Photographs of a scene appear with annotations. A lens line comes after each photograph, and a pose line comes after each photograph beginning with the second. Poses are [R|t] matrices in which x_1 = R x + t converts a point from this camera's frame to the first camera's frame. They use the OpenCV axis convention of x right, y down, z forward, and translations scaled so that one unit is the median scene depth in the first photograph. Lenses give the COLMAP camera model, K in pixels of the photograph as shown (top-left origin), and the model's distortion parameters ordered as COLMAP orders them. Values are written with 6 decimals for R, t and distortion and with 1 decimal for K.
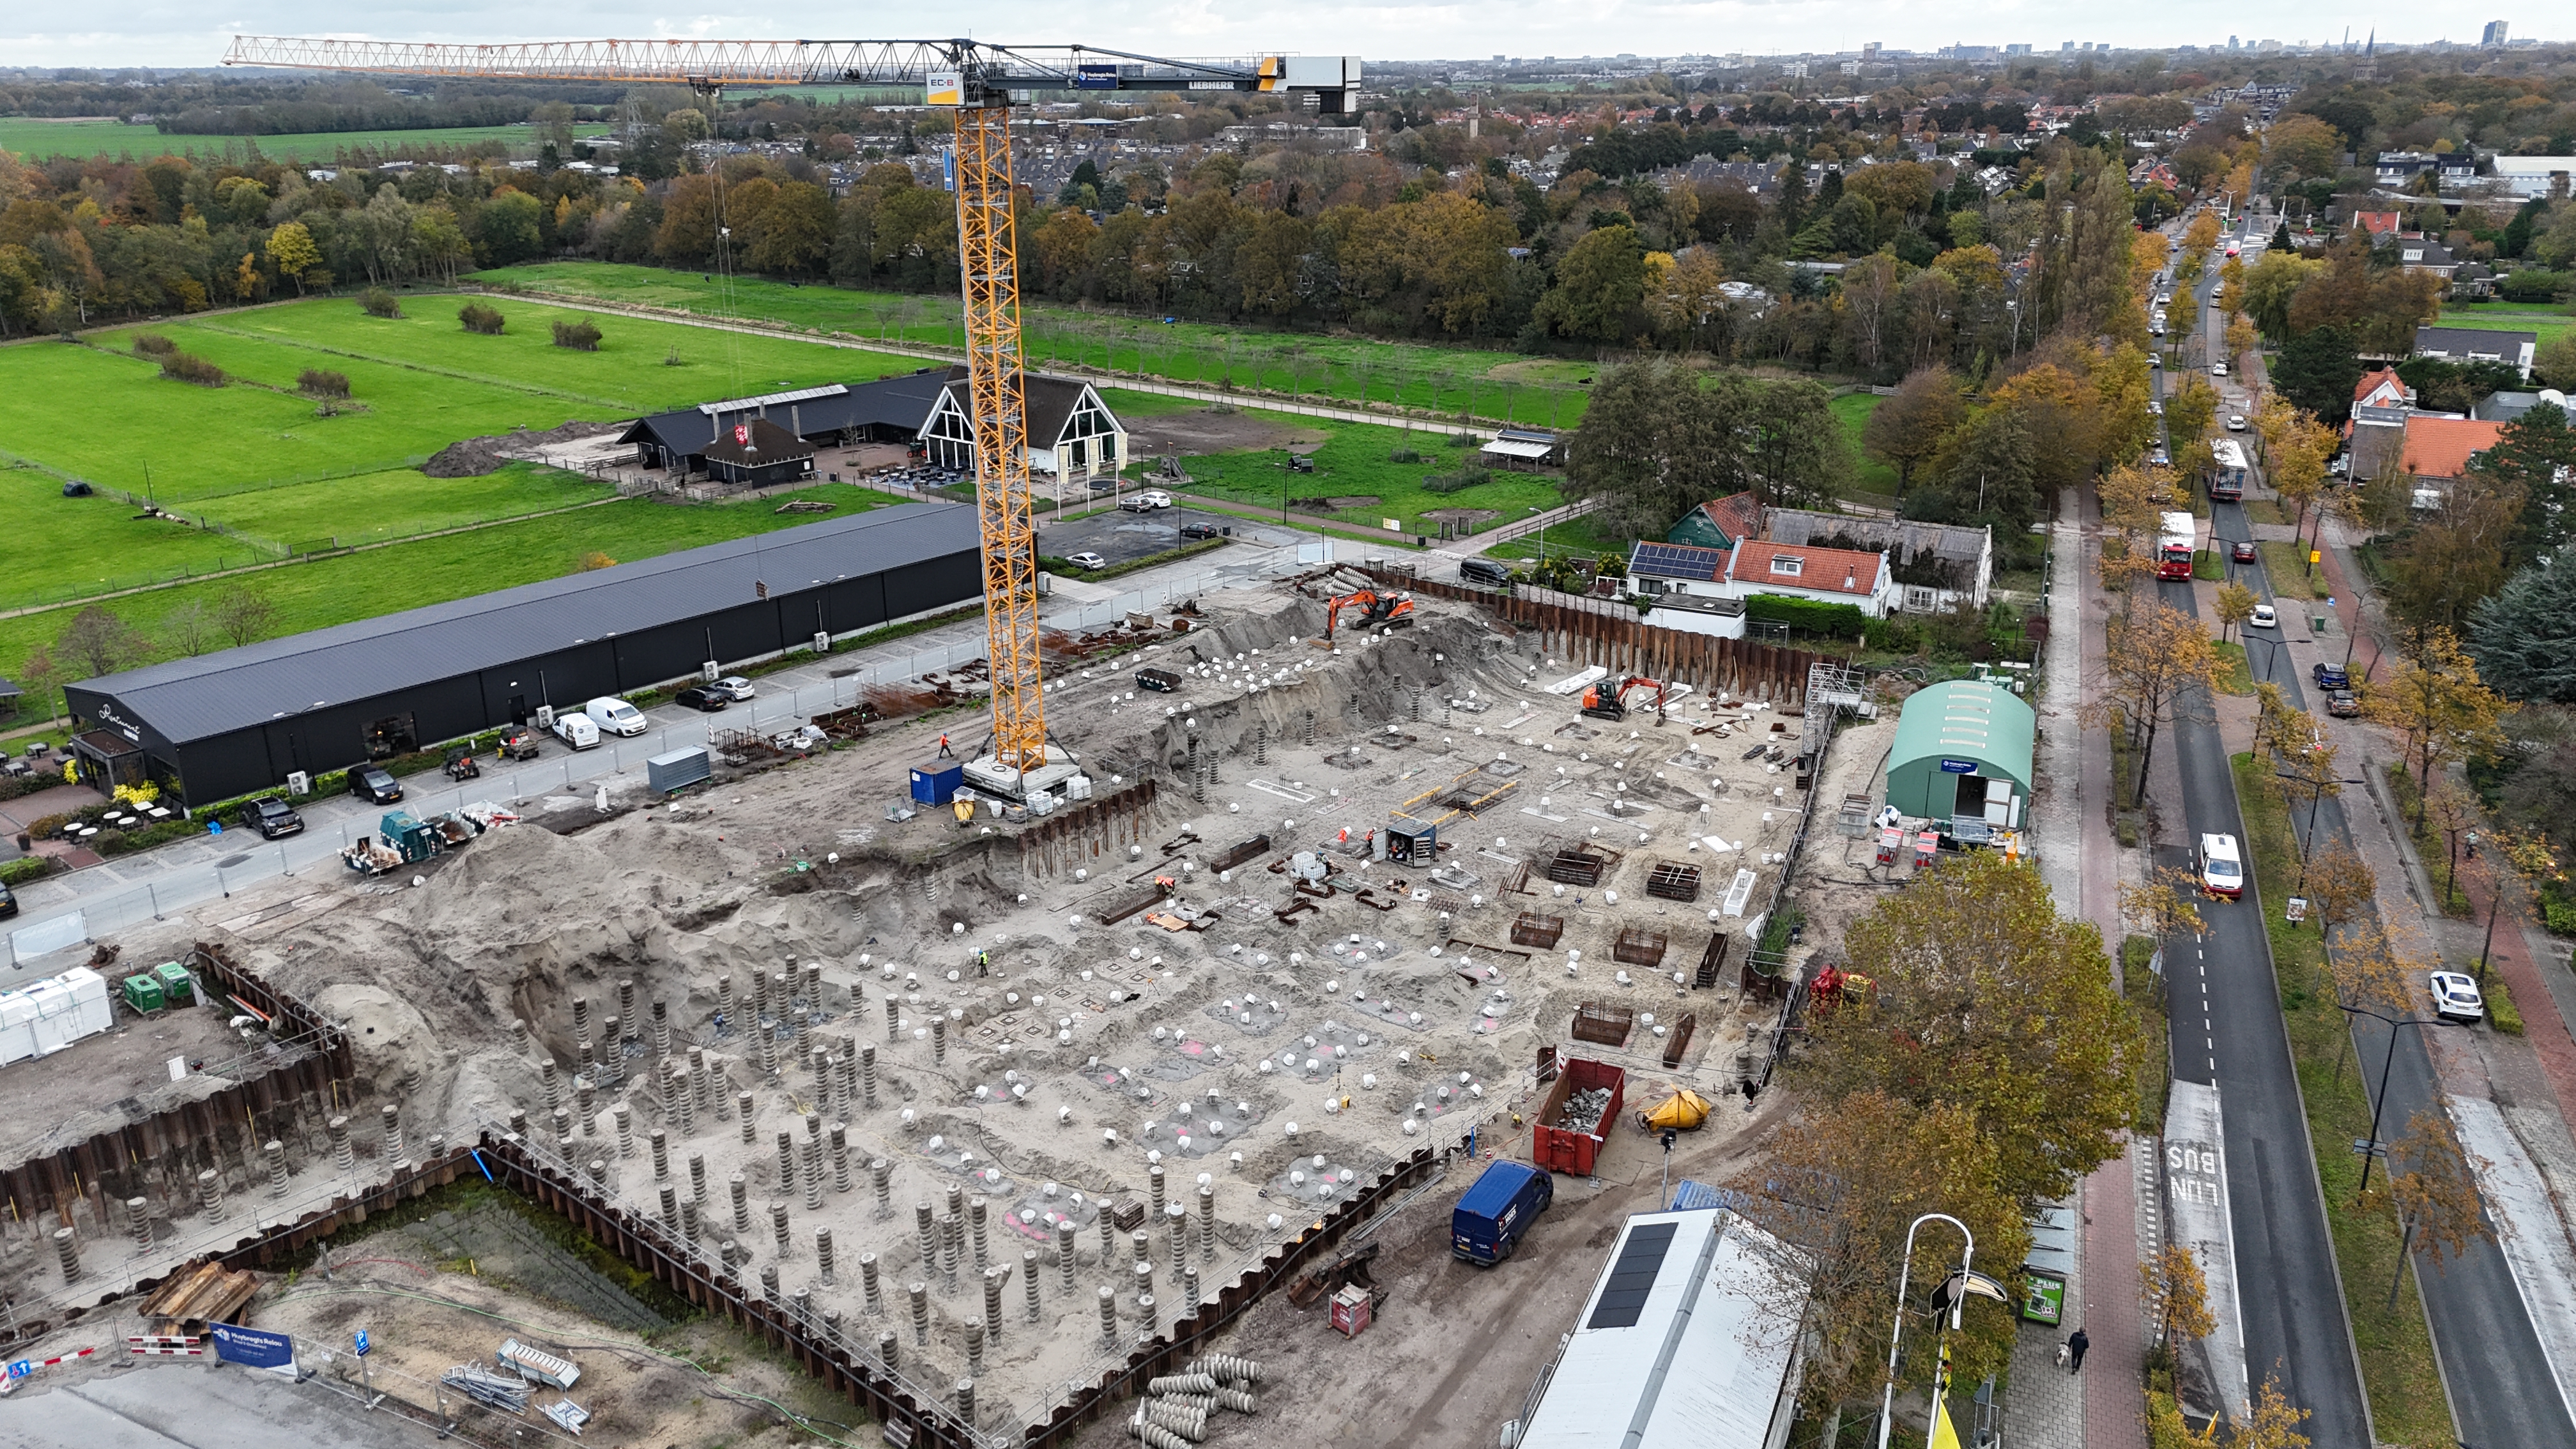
lens RADIAL K [[1907.9, 0, 1288.0], [0, 1907.9, 724.5], [0, 0, 1]] dist [0.059566, -0.001247]
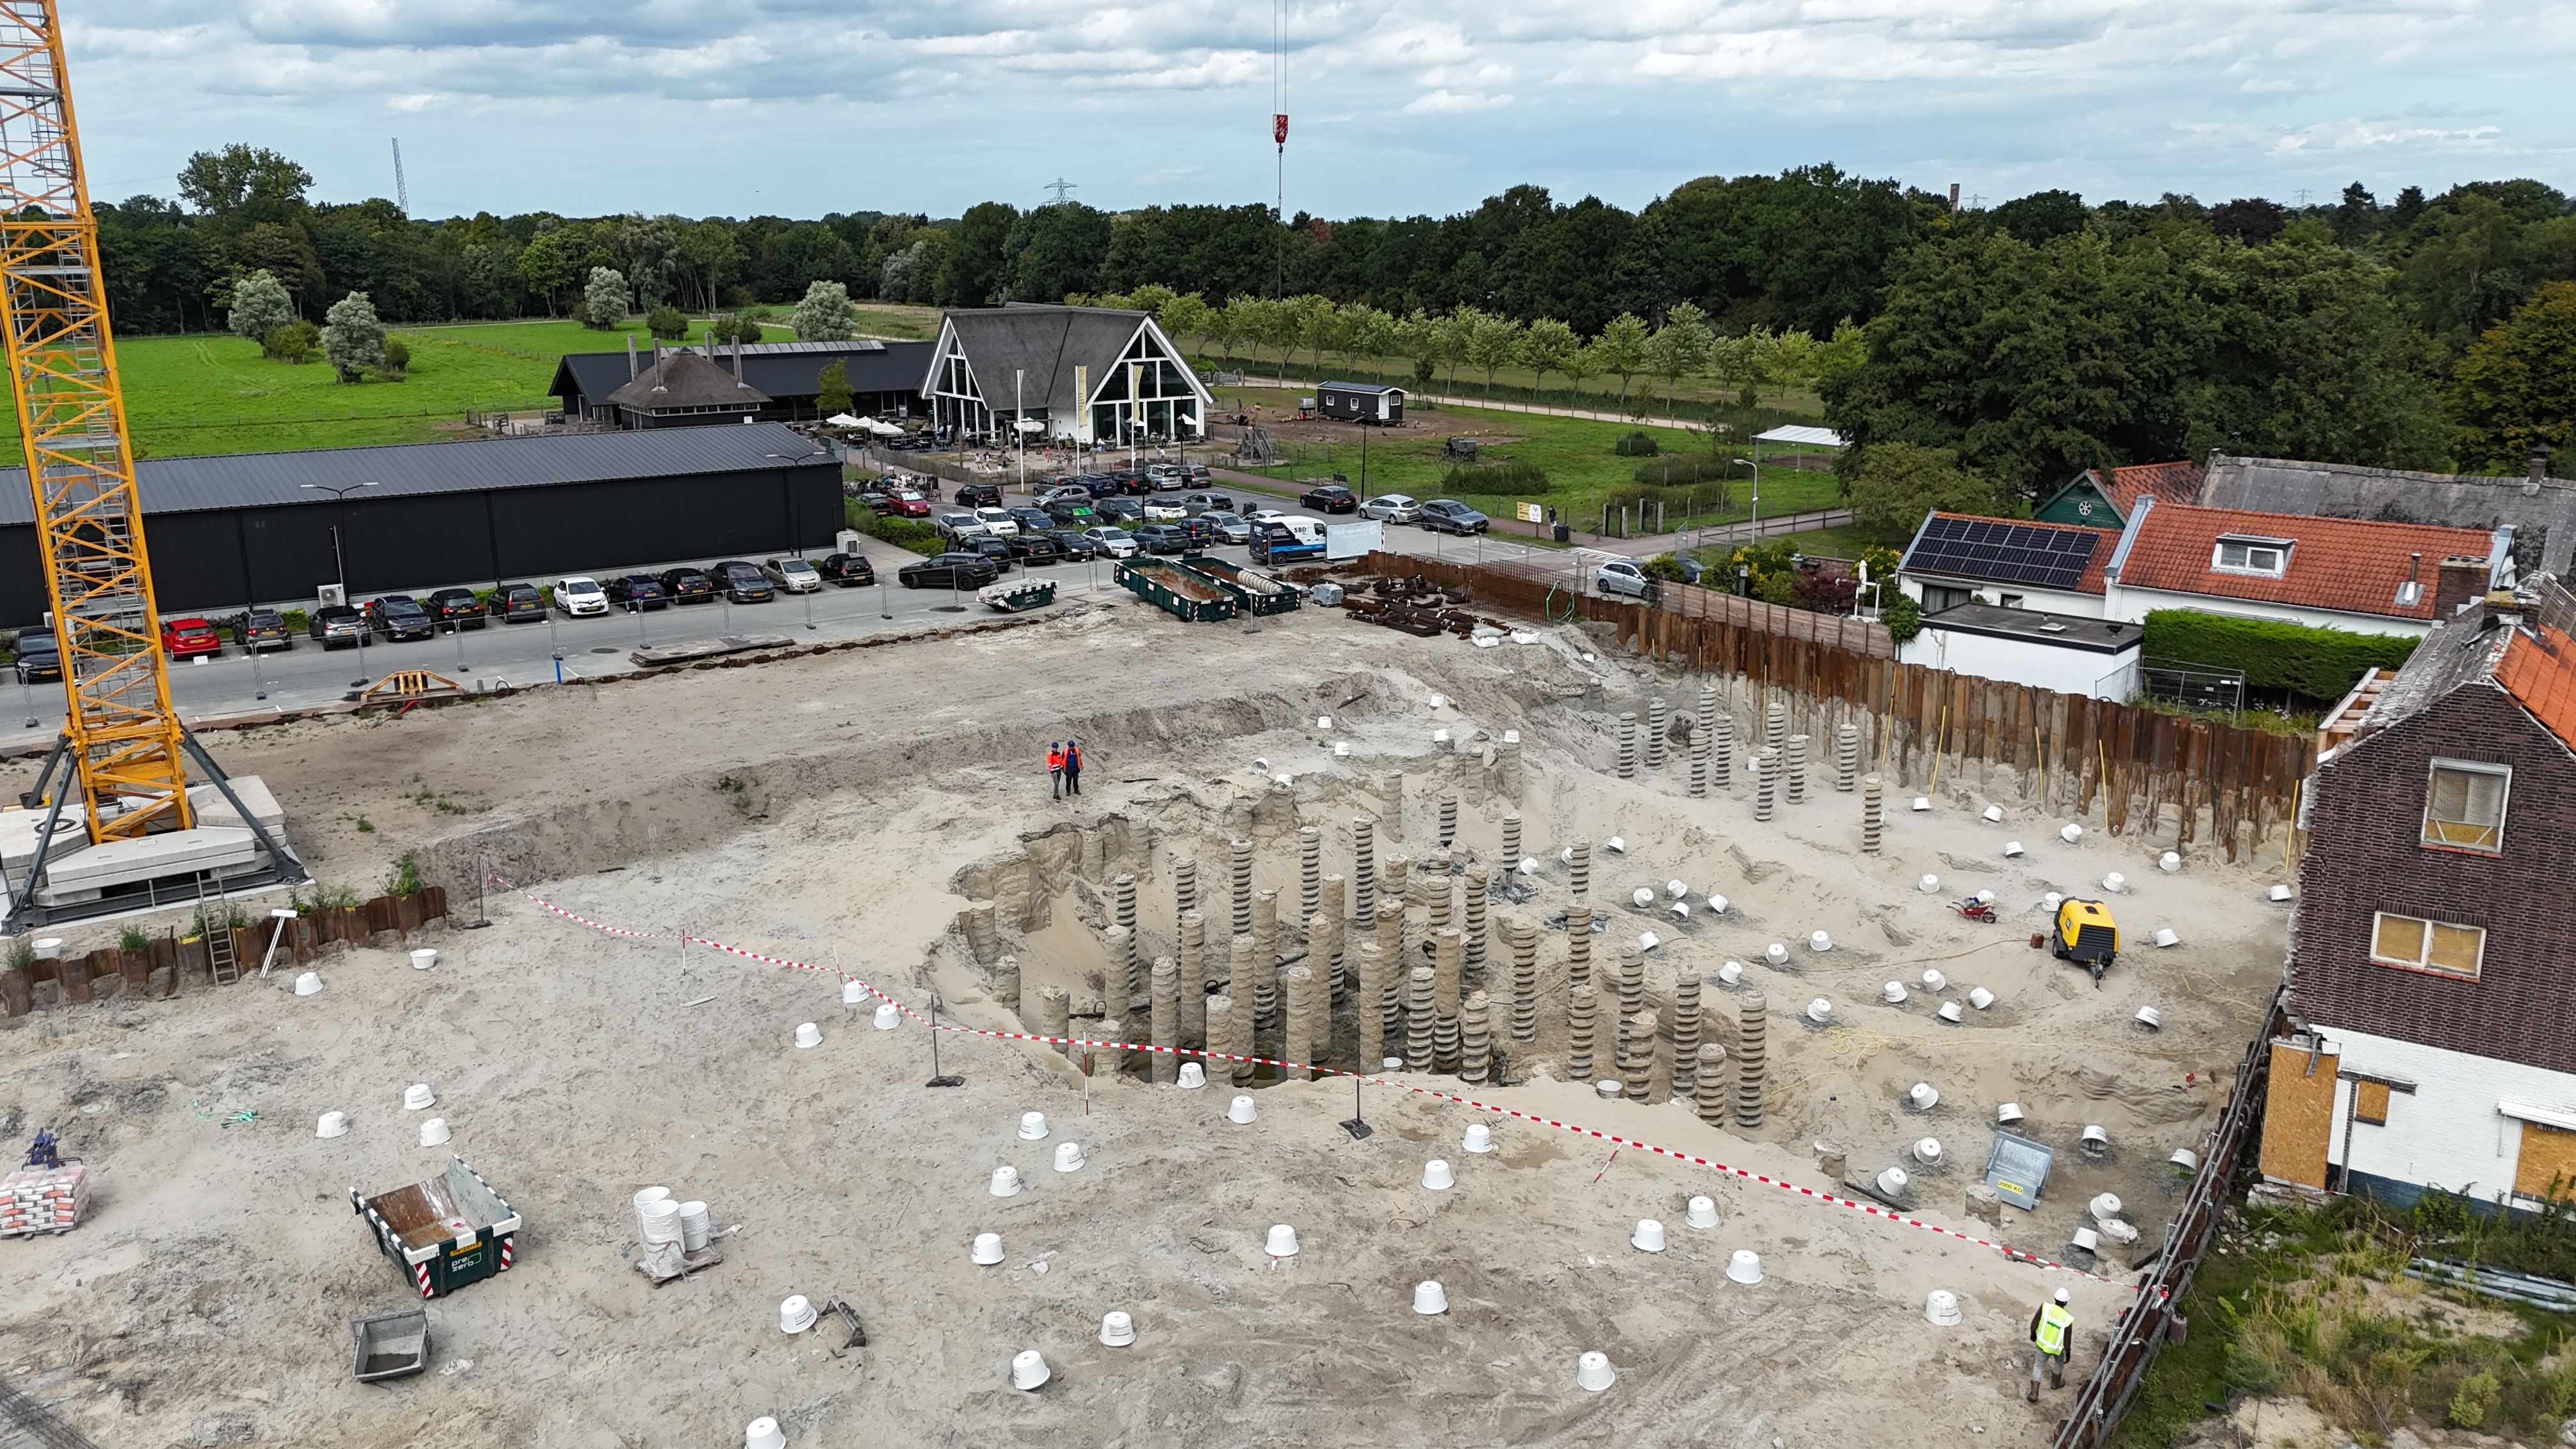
lens RADIAL K [[1907.9, 0, 1288.0], [0, 1907.9, 724.5], [0, 0, 1]] dist [0.059566, -0.001247]
pose [[0.970957, 0.062839, -0.230856, 0.143371], [-0.079301, 0.994875, -0.062730, 0.003184], [0.225731, 0.079215, 0.970964, 0.494702]]
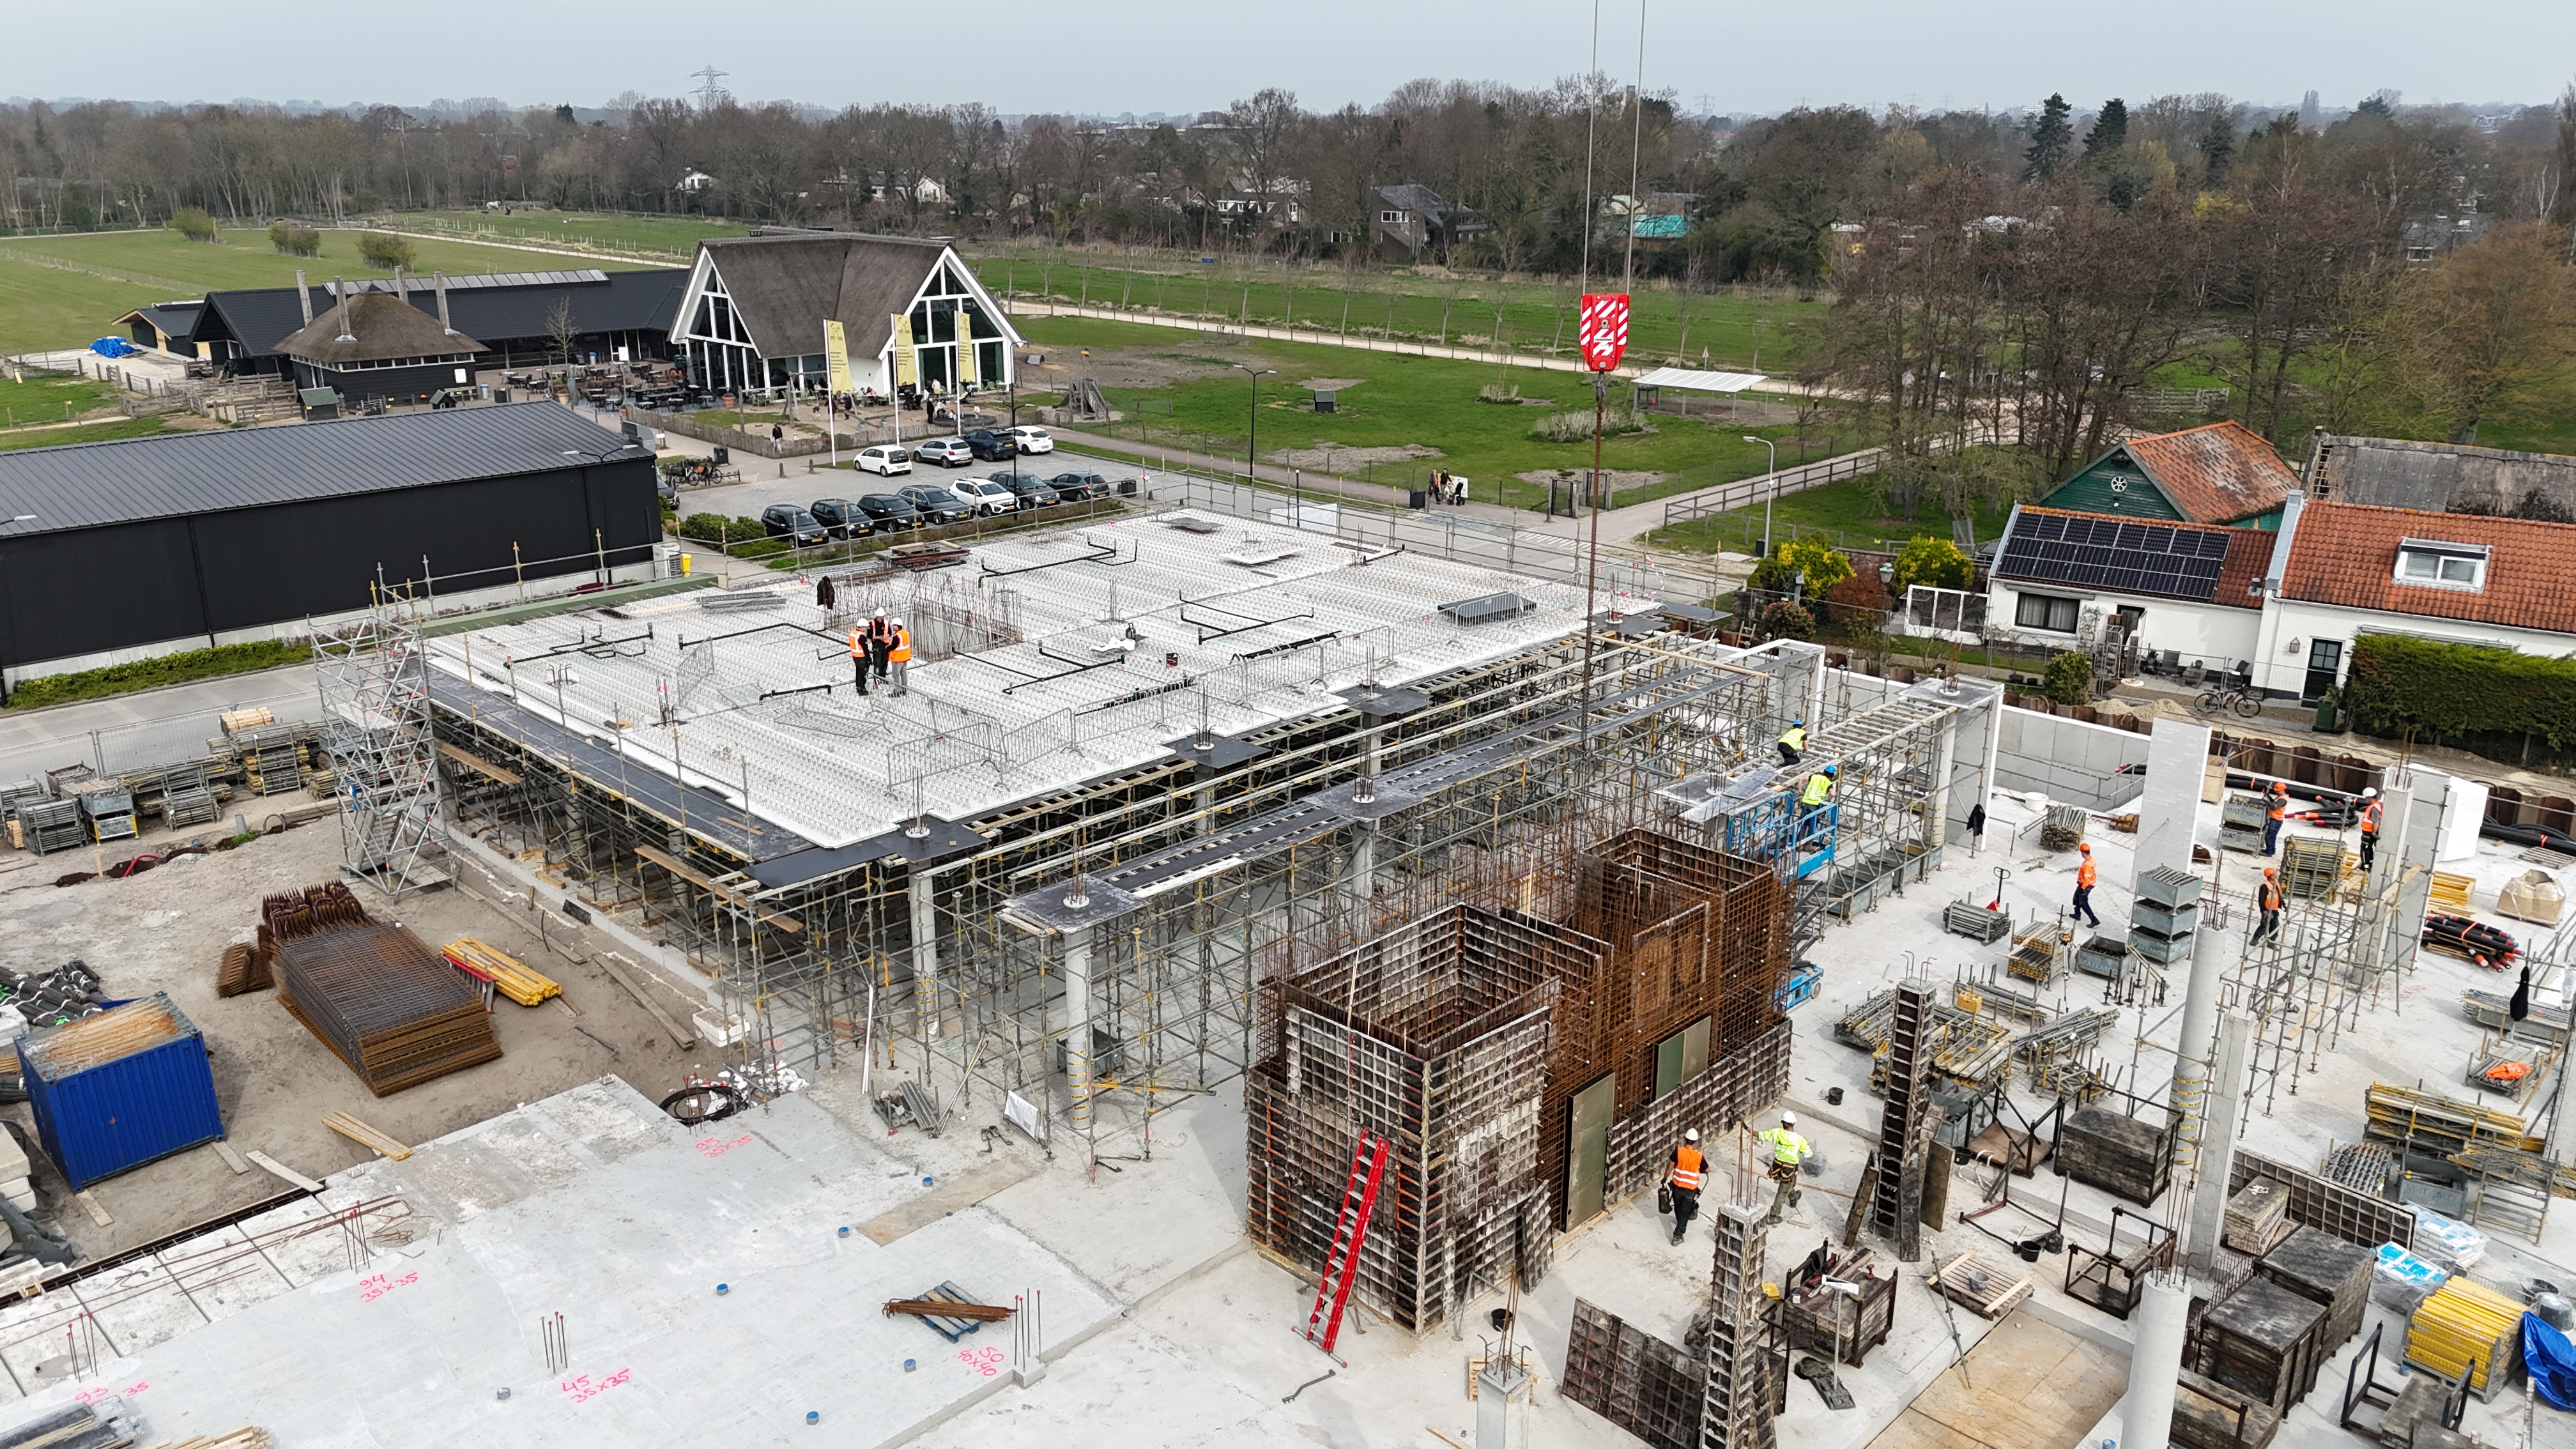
lens RADIAL K [[1907.9, 0, 1288.0], [0, 1907.9, 724.5], [0, 0, 1]] dist [0.059566, -0.001247]
pose [[0.997779, 0.029578, -0.059684, 0.049439], [-0.030780, 0.999339, -0.019333, -0.034553], [0.059073, 0.021127, 0.998030, 0.574274]]
